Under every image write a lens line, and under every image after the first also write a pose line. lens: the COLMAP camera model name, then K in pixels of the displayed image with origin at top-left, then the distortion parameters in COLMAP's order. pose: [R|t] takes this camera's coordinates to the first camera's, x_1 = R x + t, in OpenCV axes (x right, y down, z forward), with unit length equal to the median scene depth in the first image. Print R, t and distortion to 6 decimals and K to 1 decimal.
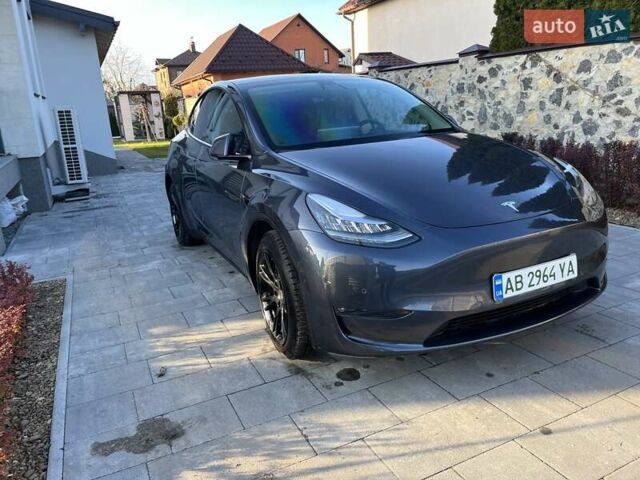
lens RADIAL K [[487.6, 0, 320.0], [0, 487.6, 240.0], [0, 0, 1]] dist [0.023335, -0.003473]
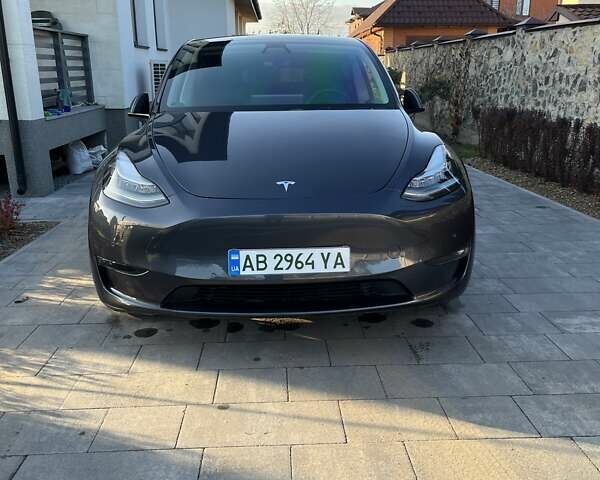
lens RADIAL K [[610.8, 0, 300.0], [0, 610.8, 240.0], [0, 0, 1]] dist [0.026183, 0.001662]
pose [[0.921015, 0.151249, -0.358963, 0.863025], [-0.148598, 0.988273, 0.035142, -0.010135], [0.360069, 0.020975, 0.932690, -0.093945]]
